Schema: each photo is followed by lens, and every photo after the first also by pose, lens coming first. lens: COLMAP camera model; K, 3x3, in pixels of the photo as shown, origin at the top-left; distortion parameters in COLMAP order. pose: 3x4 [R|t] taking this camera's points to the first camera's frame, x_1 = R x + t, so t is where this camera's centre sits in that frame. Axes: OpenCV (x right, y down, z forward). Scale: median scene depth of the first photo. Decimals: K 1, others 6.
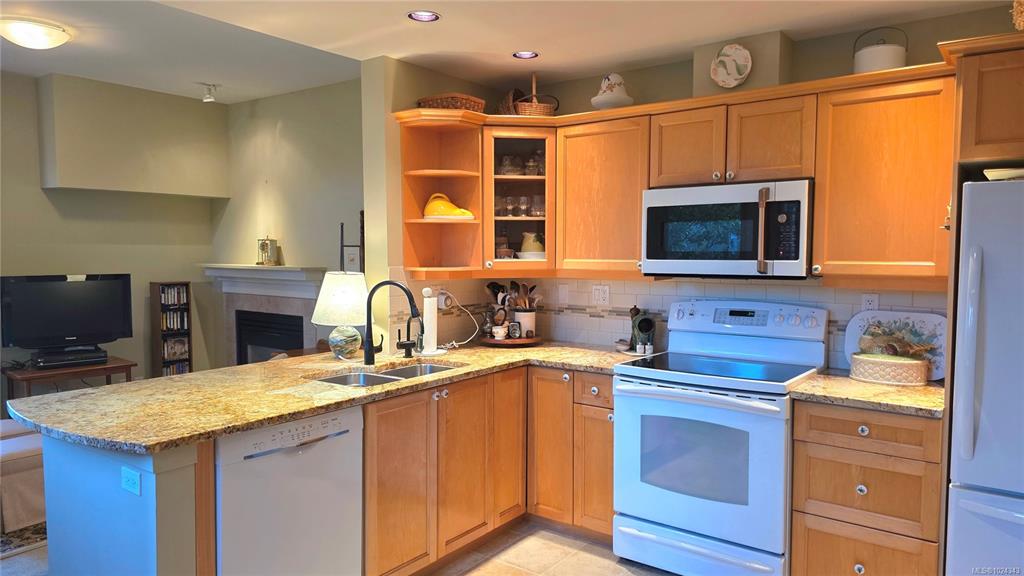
lens RADIAL K [[685.5, 0, 515.7], [0, 685.5, 291.0], [0, 0, 1]] dist [0.071600, -0.071752]
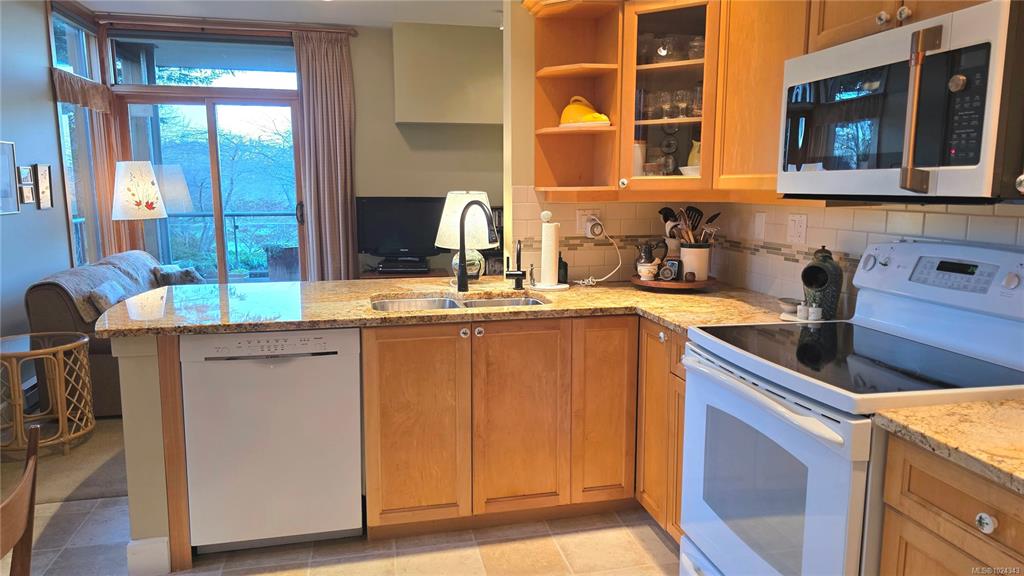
lens RADIAL K [[685.5, 0, 514.2], [0, 685.5, 289.2], [0, 0, 1]] dist [0.071600, -0.071752]
pose [[0.757269, 0.097656, -0.645761, 0.393581], [-0.038141, 0.993683, 0.105544, 0.003475], [0.651989, -0.055295, 0.756210, 0.316511]]
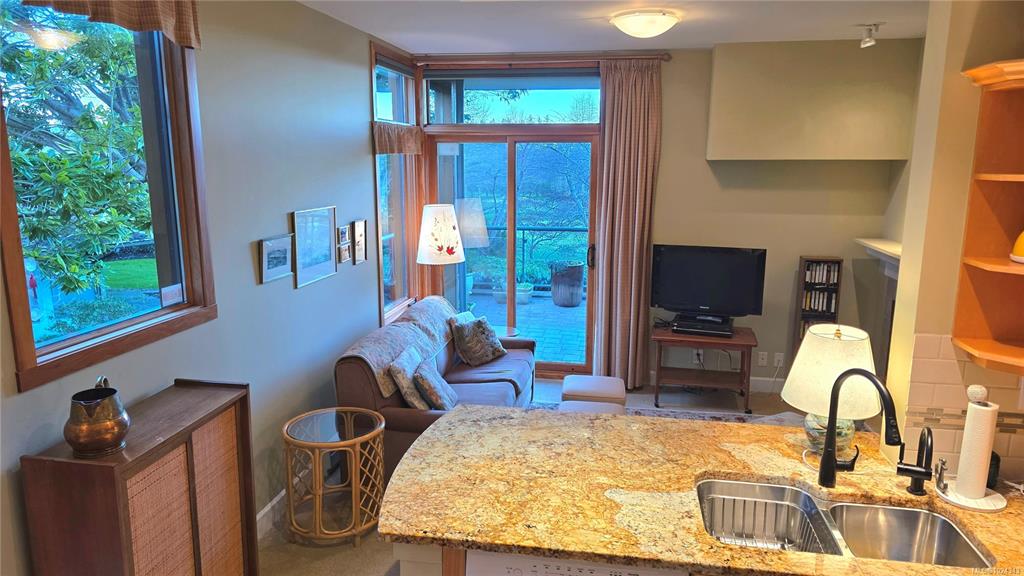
lens RADIAL K [[685.5, 0, 512.8], [0, 685.5, 287.5], [0, 0, 1]] dist [0.071600, -0.071752]
pose [[0.448985, 0.165588, -0.878062, 0.182321], [-0.060164, 0.986051, 0.155189, -0.146533], [0.891511, -0.016850, 0.452685, 0.399453]]
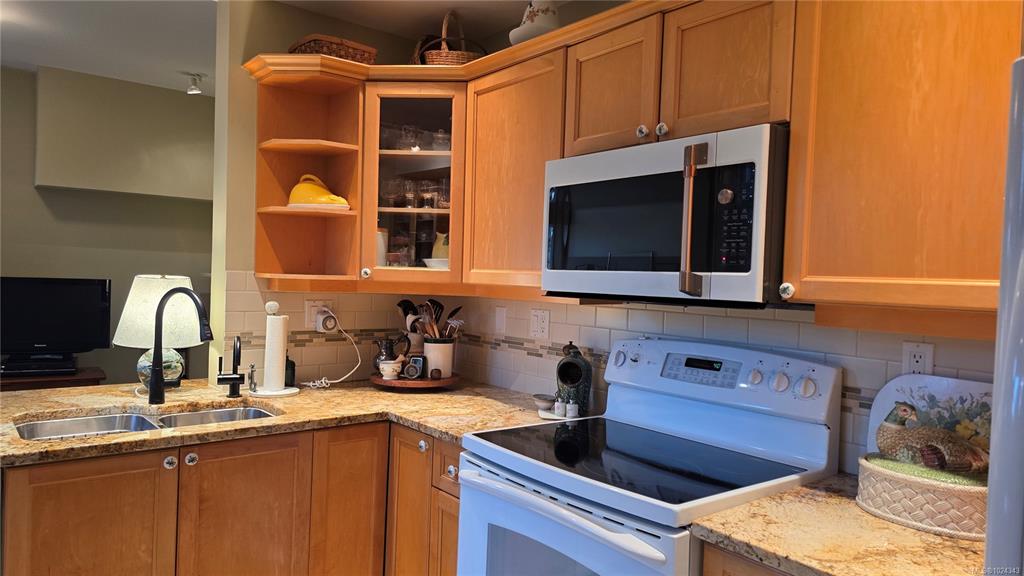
lens RADIAL K [[685.5, 0, 516.4], [0, 685.5, 290.3], [0, 0, 1]] dist [0.071600, -0.071752]
pose [[0.968514, 0.036665, -0.246245, 0.293993], [-0.047525, 0.998135, -0.038304, -0.001021], [0.244382, 0.048801, 0.968450, 0.348821]]
